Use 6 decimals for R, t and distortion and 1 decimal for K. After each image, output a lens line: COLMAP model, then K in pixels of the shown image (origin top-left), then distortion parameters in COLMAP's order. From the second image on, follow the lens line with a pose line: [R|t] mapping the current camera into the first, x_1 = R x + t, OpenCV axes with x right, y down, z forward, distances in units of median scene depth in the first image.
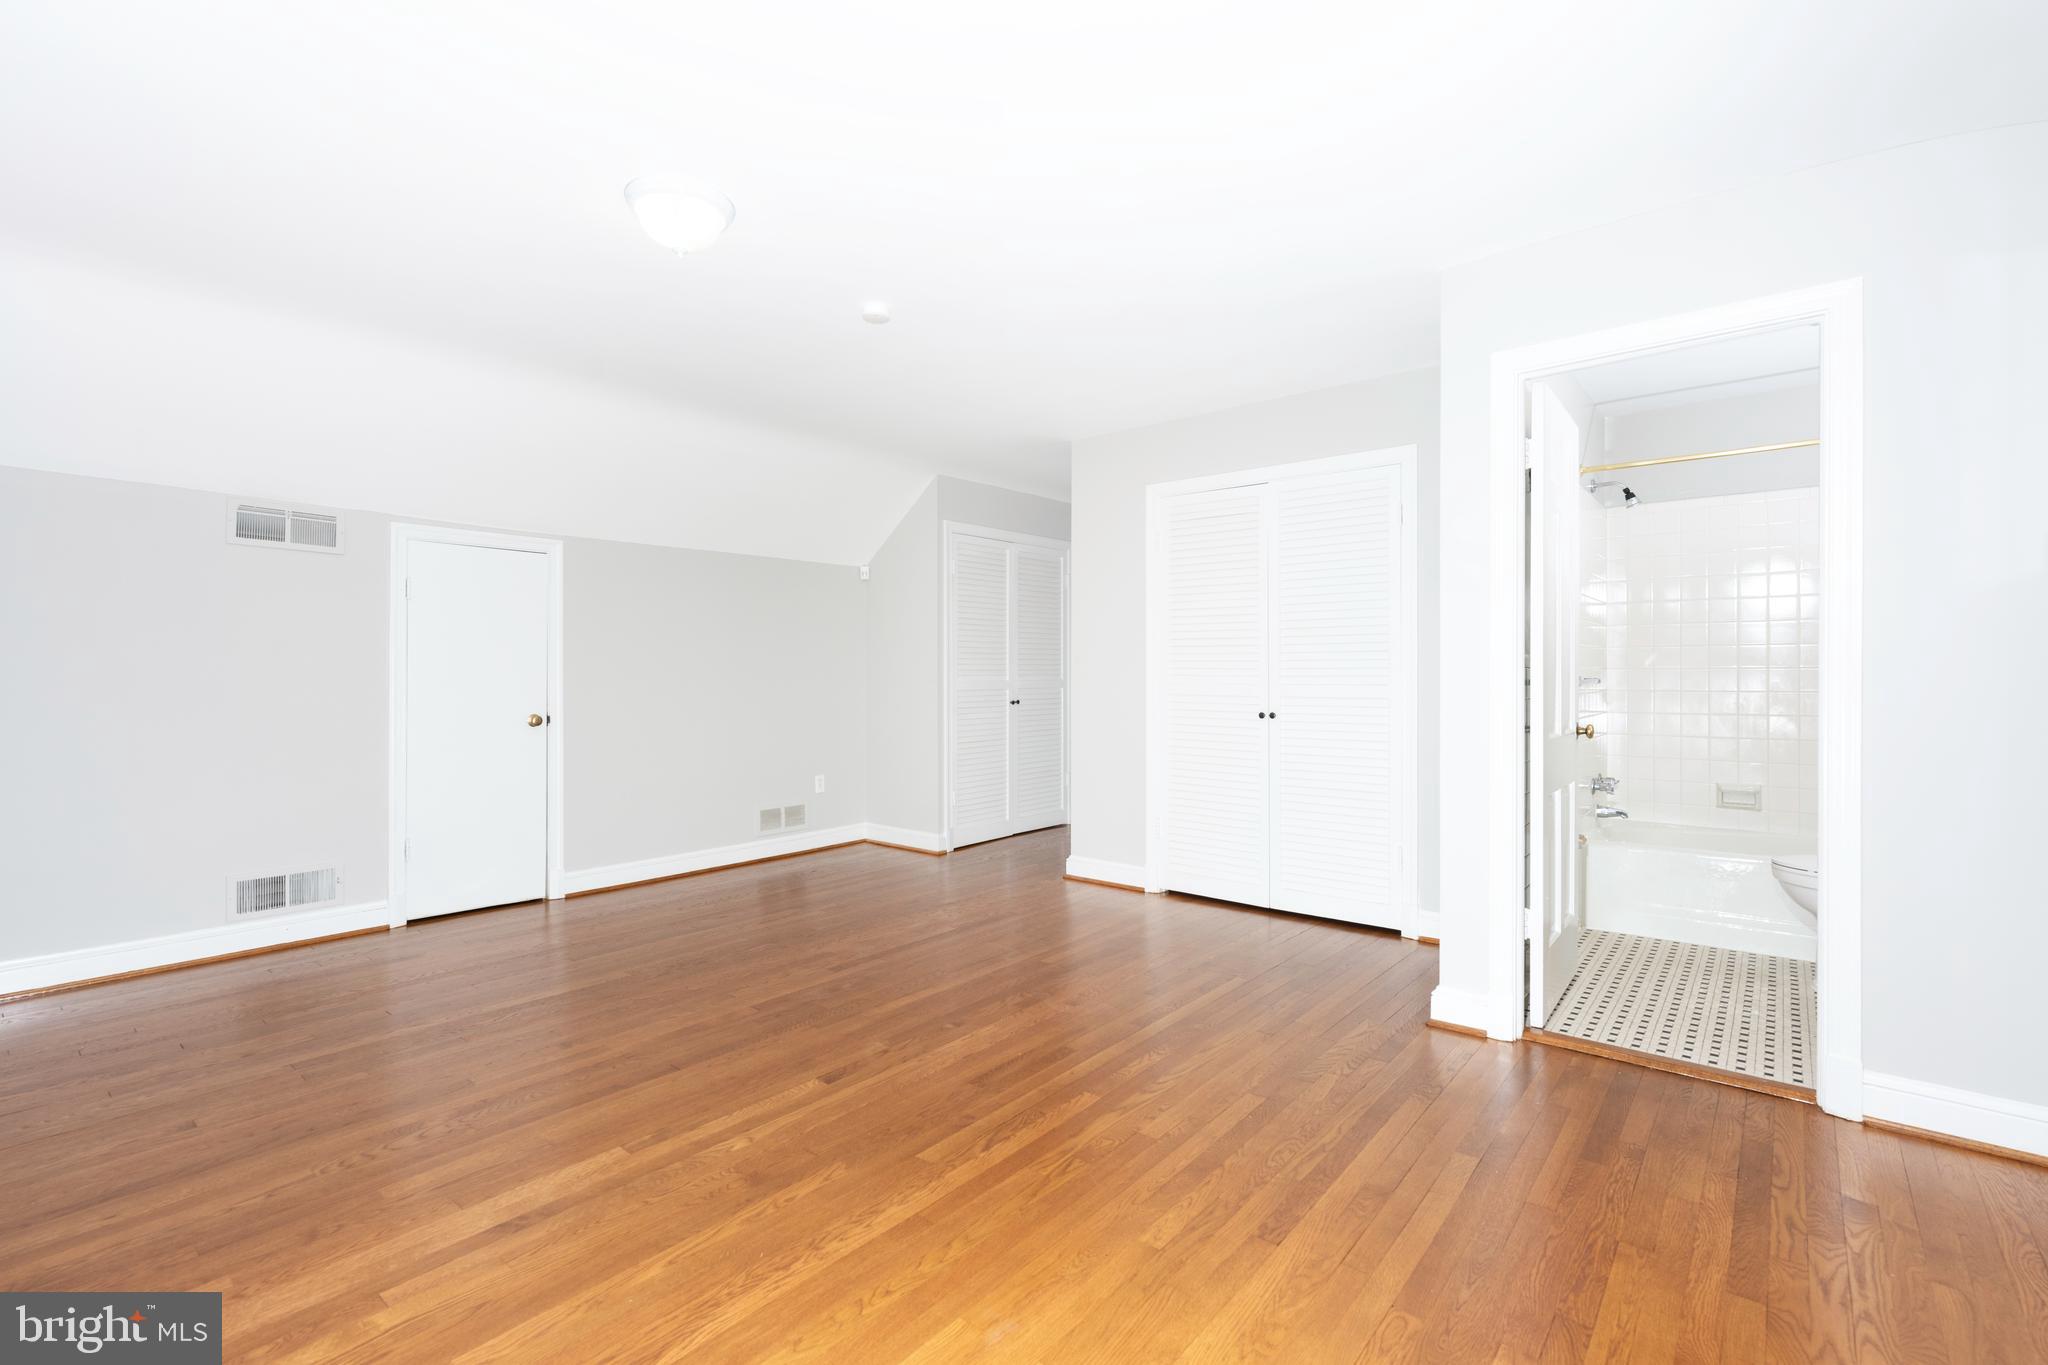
lens RADIAL K [[919.2, 0, 1032.7], [0, 919.2, 671.1], [0, 0, 1]] dist [0.000396, 0.000625]
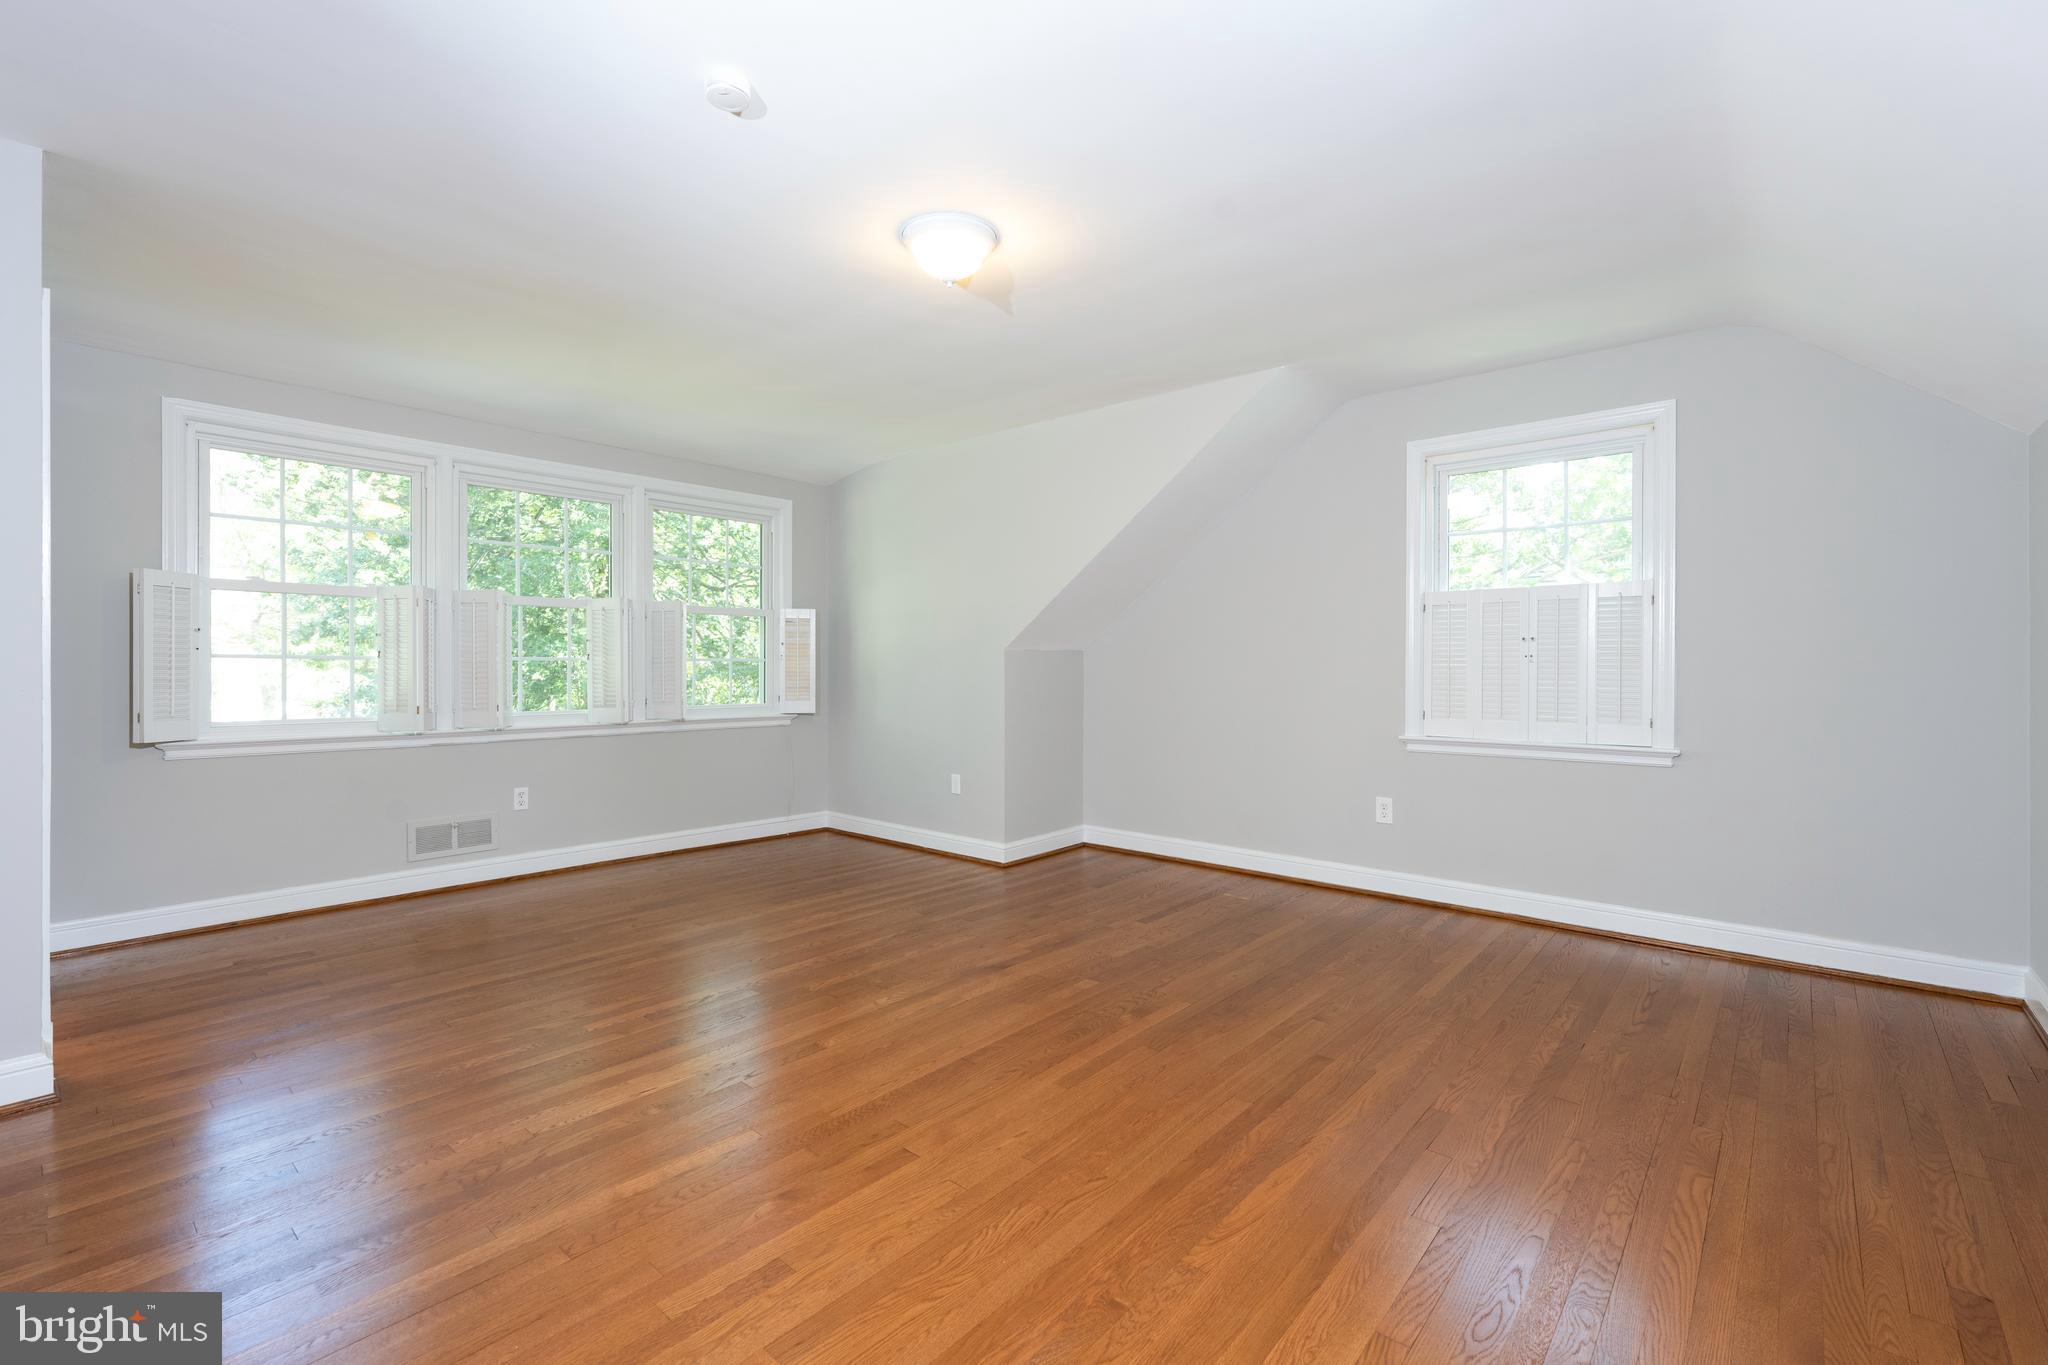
lens RADIAL K [[887.8, 0, 1024.0], [0, 887.8, 668.4], [0, 0, 1]] dist [0.000079, 0.000149]
pose [[-0.999524, -0.002517, 0.030747, -0.436992], [-0.002466, 0.999996, 0.001685, 0.008056], [-0.030751, 0.001608, -0.999526, 1.786395]]
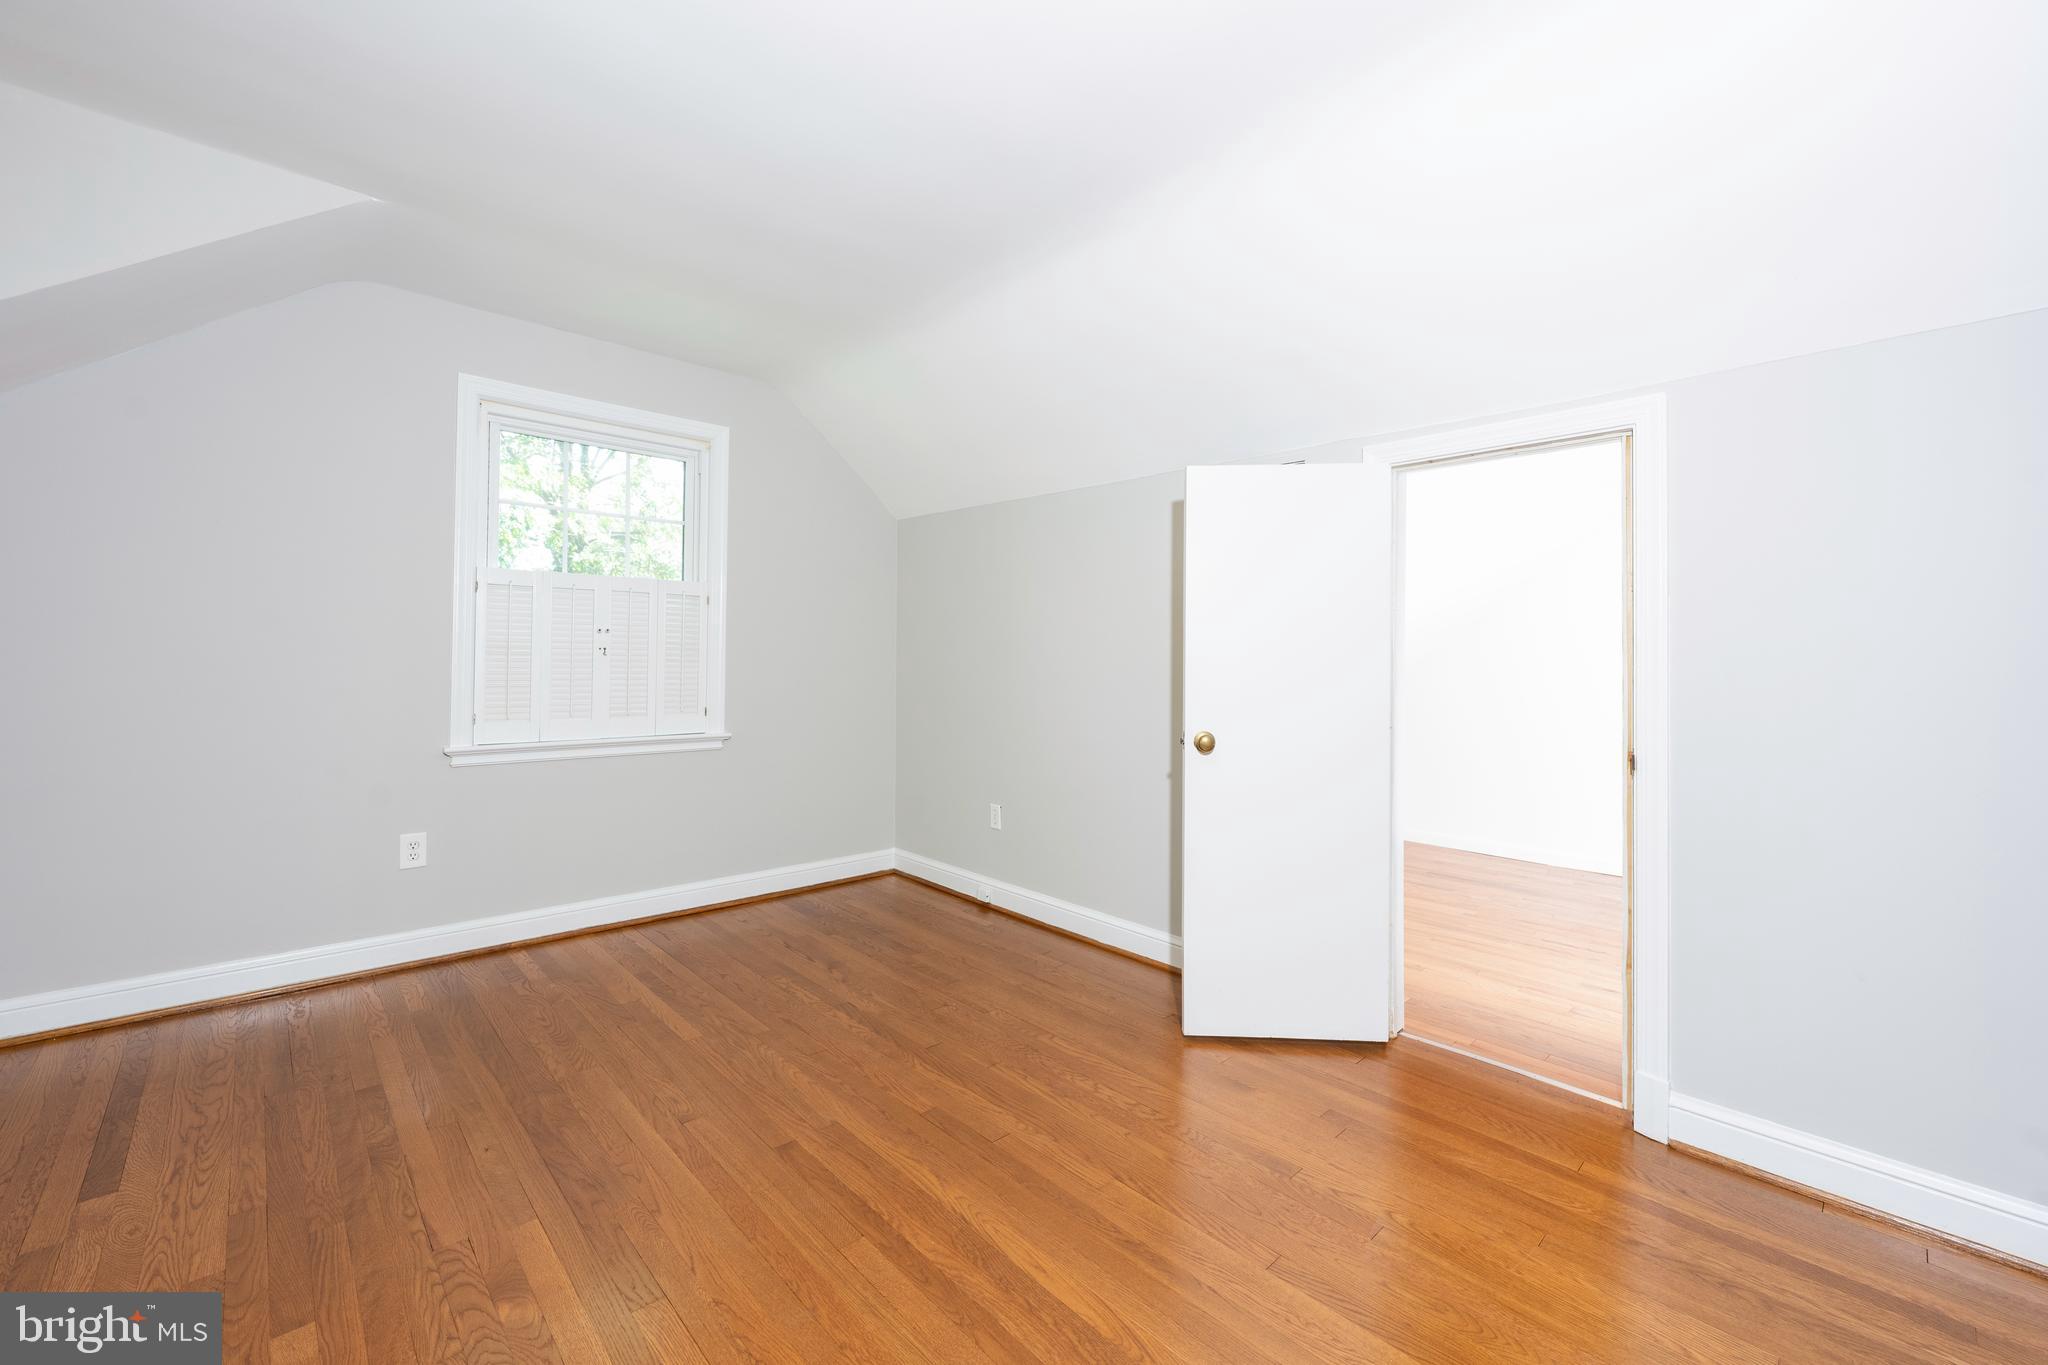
lens RADIAL K [[824.7, 0, 1020.6], [0, 824.7, 652.4], [0, 0, 1]] dist [-0.002344, 0.000024]
pose [[-0.132656, -0.013176, -0.991075, -0.069324], [-0.010993, 0.999870, -0.011821, 0.002656], [0.991101, 0.009327, -0.132783, 1.169567]]
